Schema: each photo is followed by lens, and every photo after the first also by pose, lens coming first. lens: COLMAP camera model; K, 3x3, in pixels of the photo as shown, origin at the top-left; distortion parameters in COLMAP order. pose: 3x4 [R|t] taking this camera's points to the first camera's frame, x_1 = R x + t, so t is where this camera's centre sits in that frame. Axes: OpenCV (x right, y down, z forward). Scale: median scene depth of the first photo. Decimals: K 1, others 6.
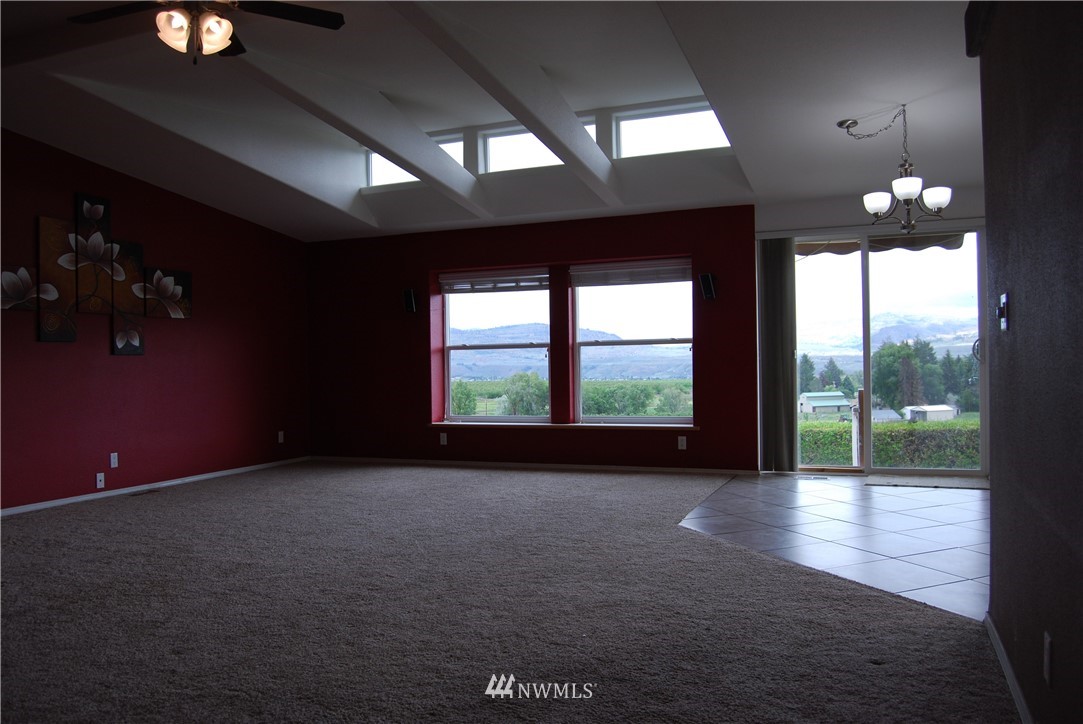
lens RADIAL K [[854.2, 0, 541.5], [0, 854.2, 362.0], [0, 0, 1]] dist [-0.093366, 0.034917]
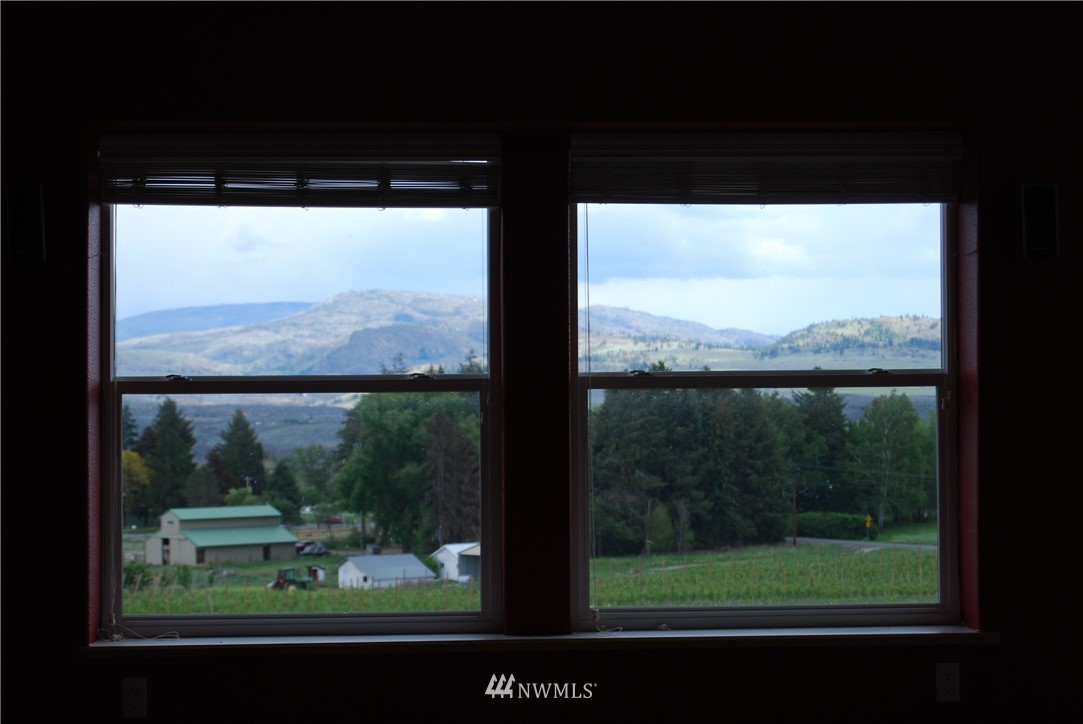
lens RADIAL K [[2461.1, 0, 541.5], [0, 2461.1, 362.0], [0, 0, 1]] dist [0.021568, -0.040982]
pose [[0.895515, 0.018840, 0.444632, -0.375899], [-0.008328, 0.999638, -0.025583, -0.004673], [-0.444953, 0.019207, 0.895348, 0.181379]]
